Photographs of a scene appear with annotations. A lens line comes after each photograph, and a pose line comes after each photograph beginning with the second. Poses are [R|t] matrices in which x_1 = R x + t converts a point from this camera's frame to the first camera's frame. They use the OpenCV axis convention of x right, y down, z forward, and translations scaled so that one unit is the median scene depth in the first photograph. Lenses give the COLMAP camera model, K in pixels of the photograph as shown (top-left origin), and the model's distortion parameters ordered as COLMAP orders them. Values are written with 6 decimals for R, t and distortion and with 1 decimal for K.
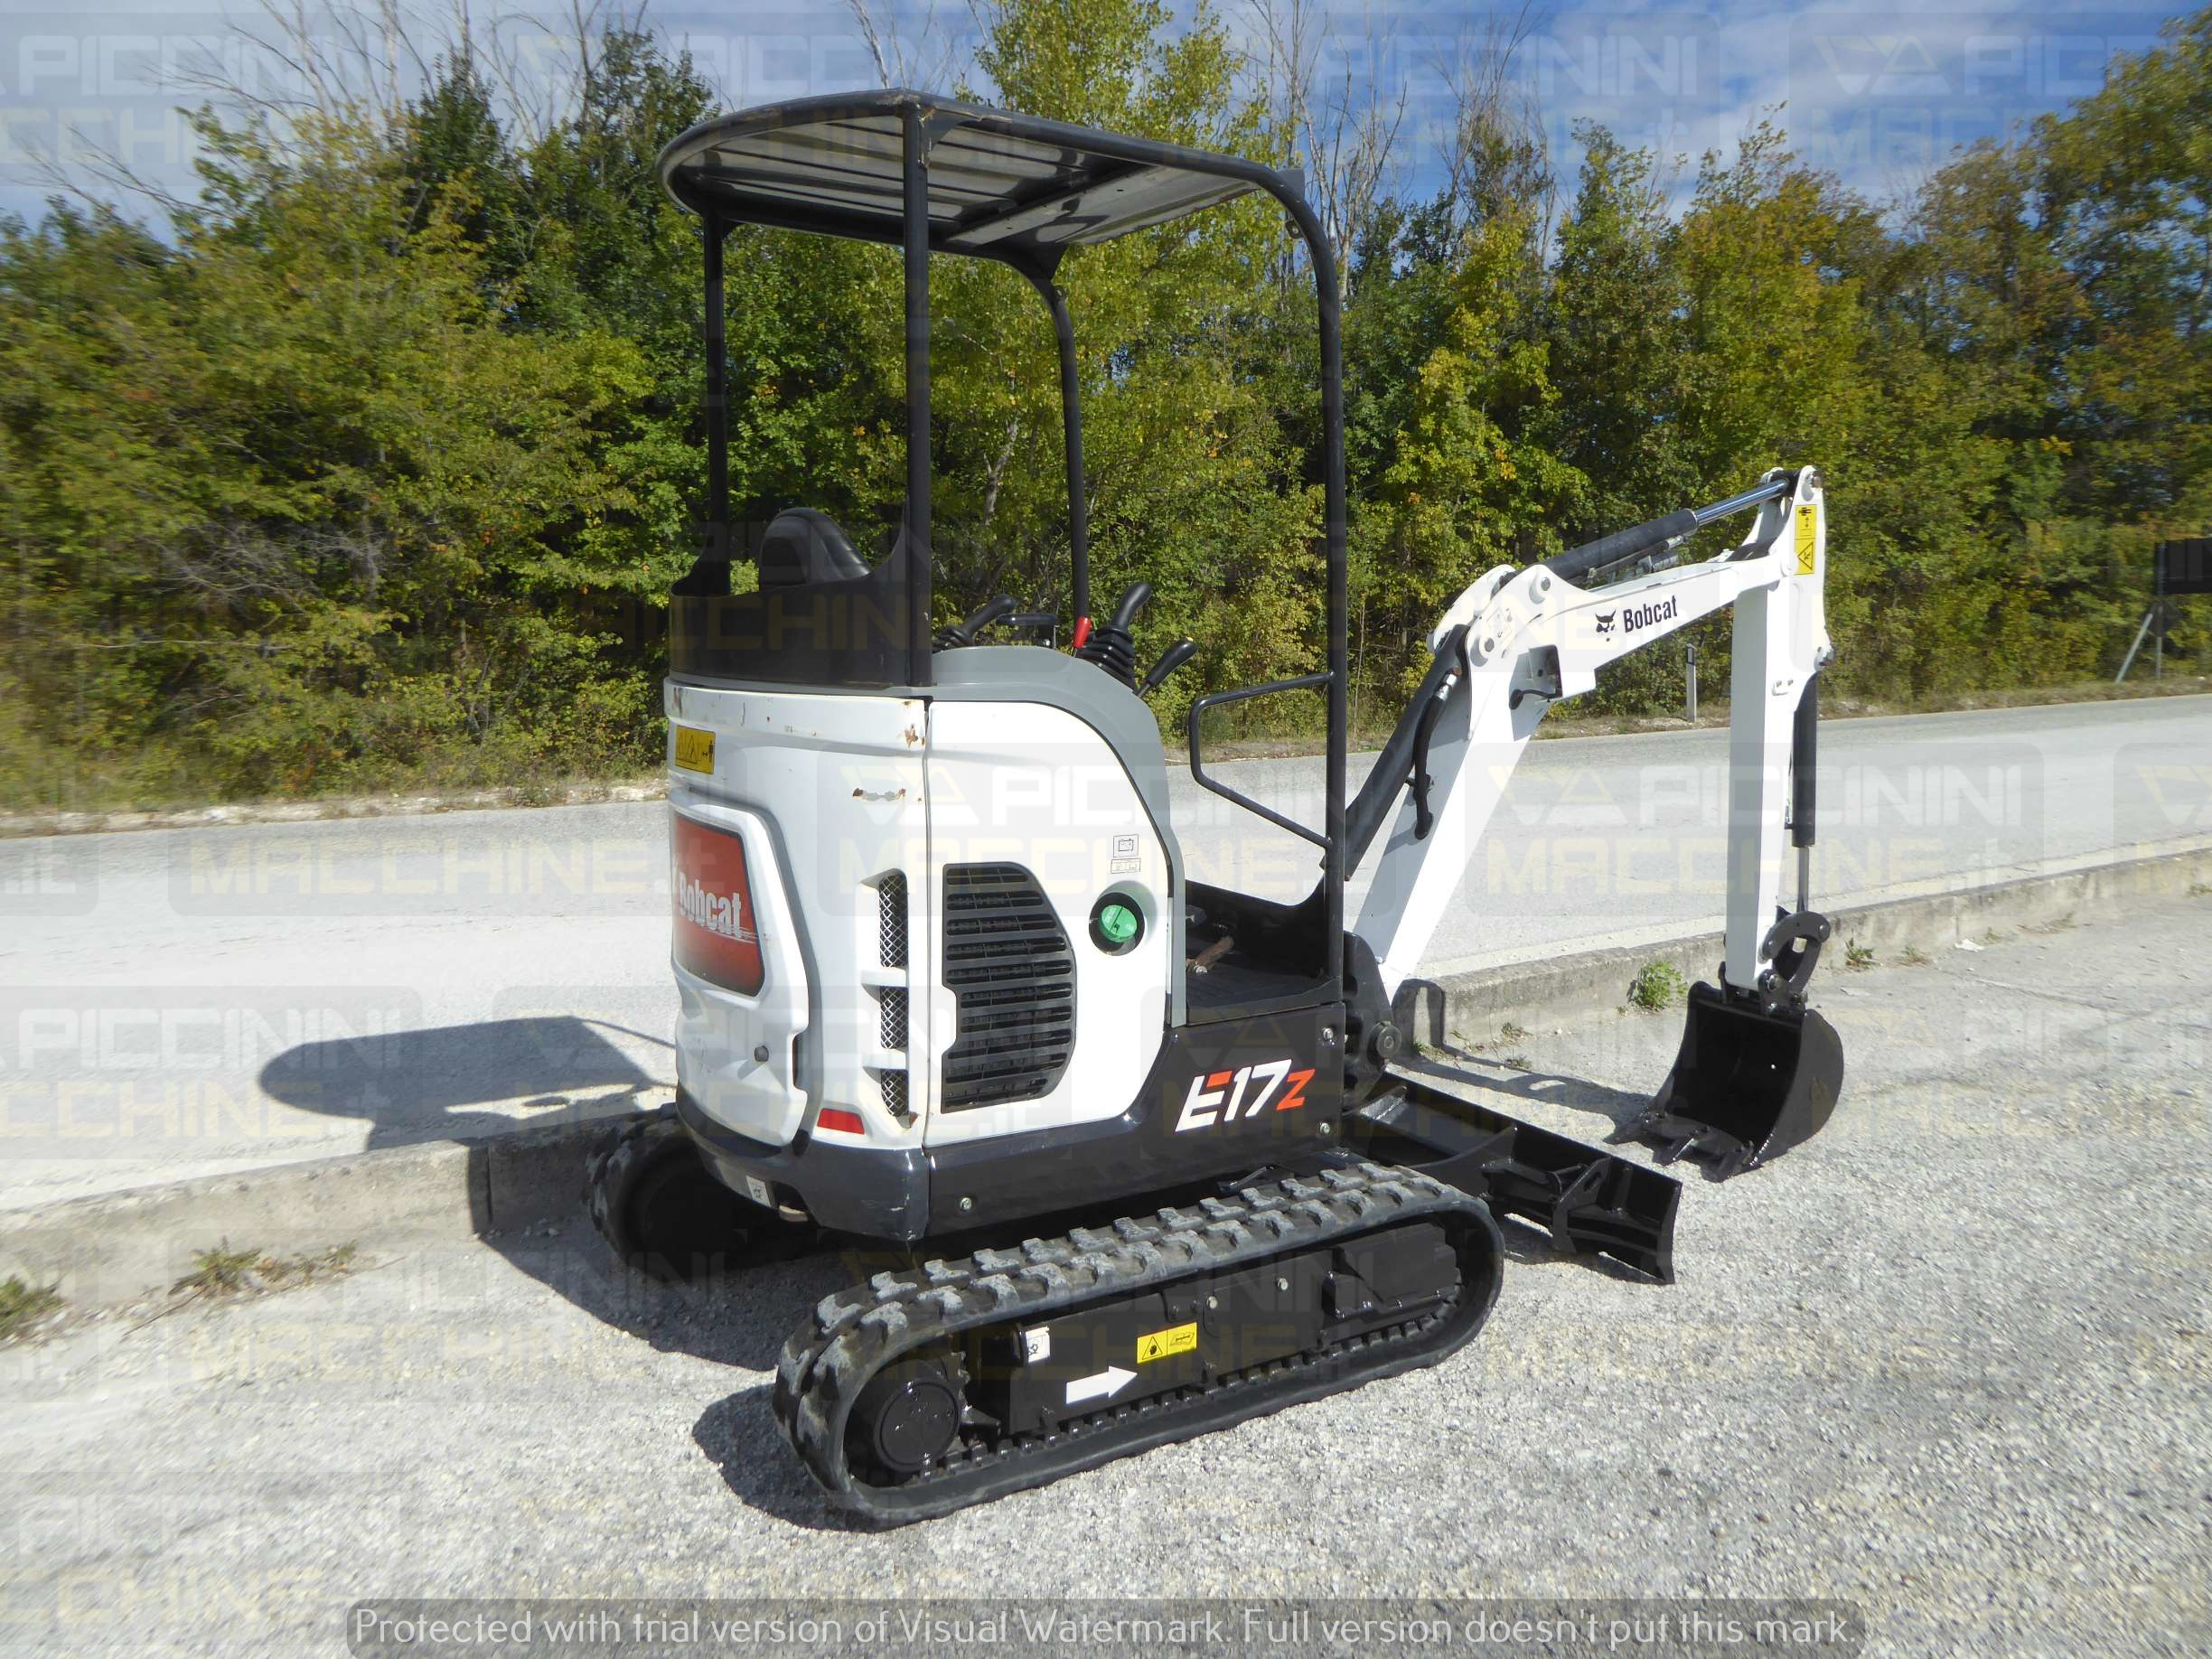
lens RADIAL K [[1774.0, 0, 1106.0], [0, 1774.0, 829.5], [0, 0, 1]] dist [0.005686, -0.001188]
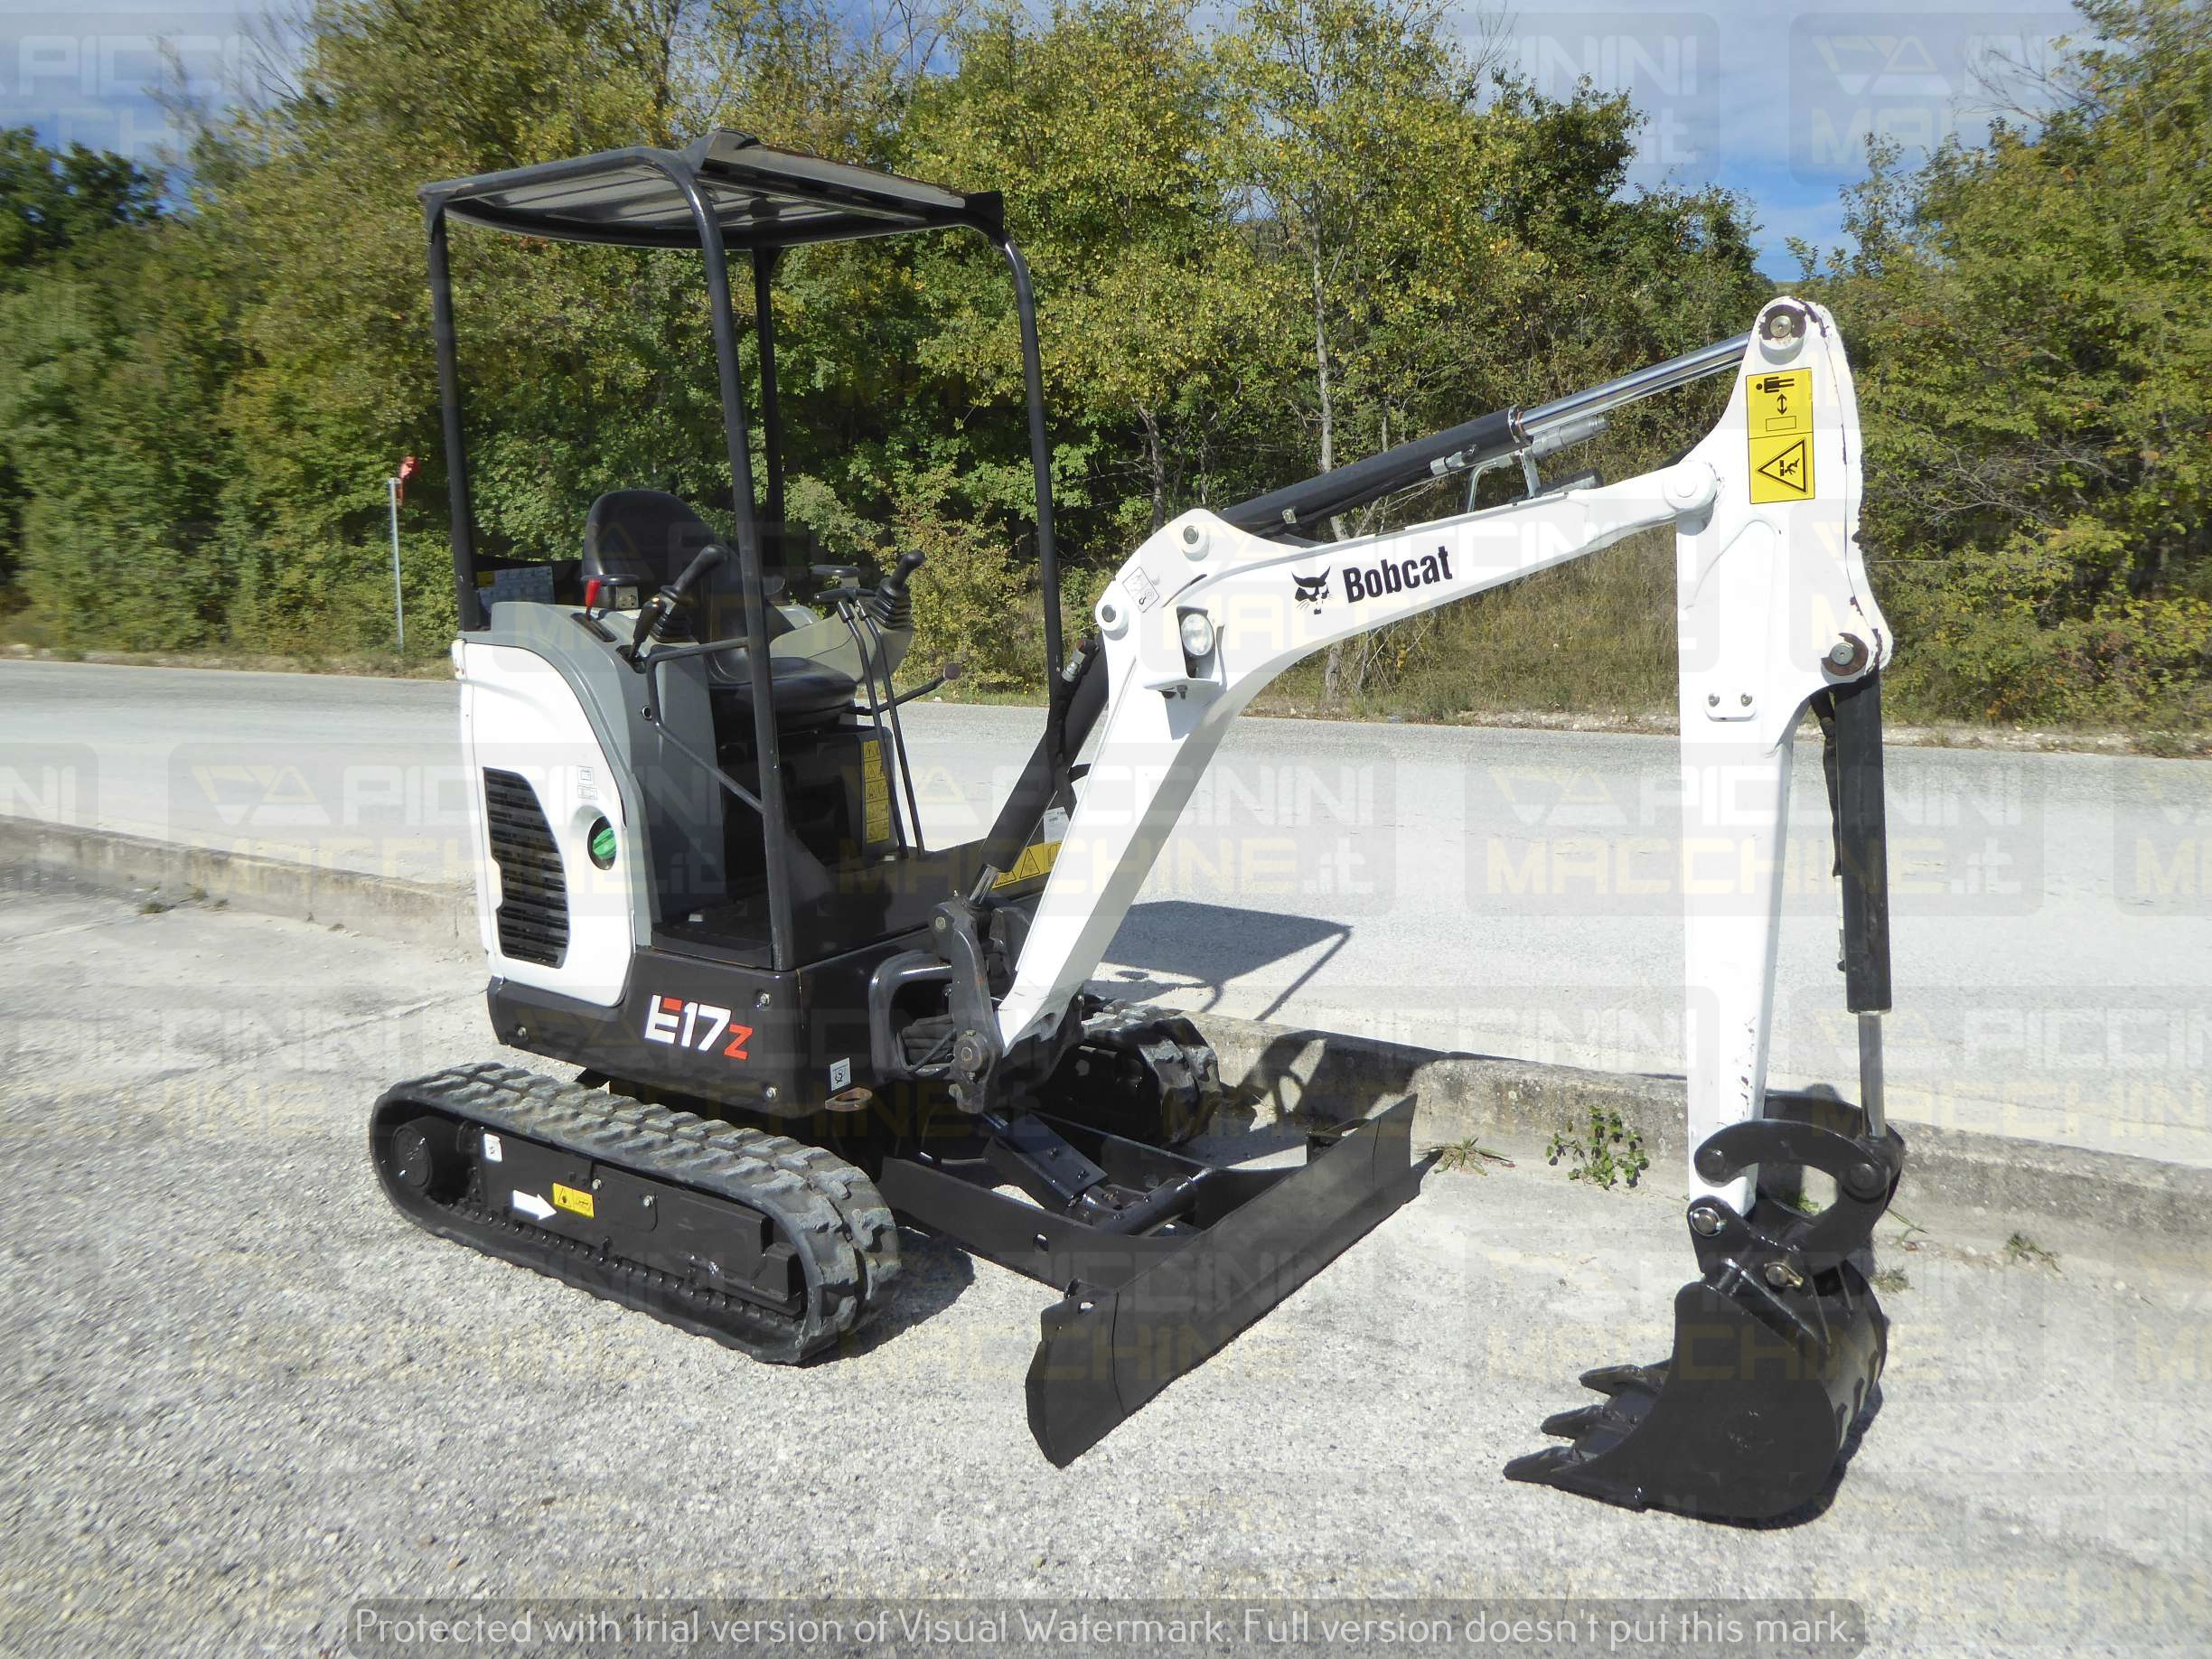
lens RADIAL K [[1774.0, 0, 1106.0], [0, 1774.0, 829.5], [0, 0, 1]] dist [0.005686, -0.001188]
pose [[0.347303, 0.148318, -0.925949, 1.127754], [-0.099050, 0.987691, 0.121057, -0.121703], [0.932507, 0.049672, 0.357719, 0.835571]]
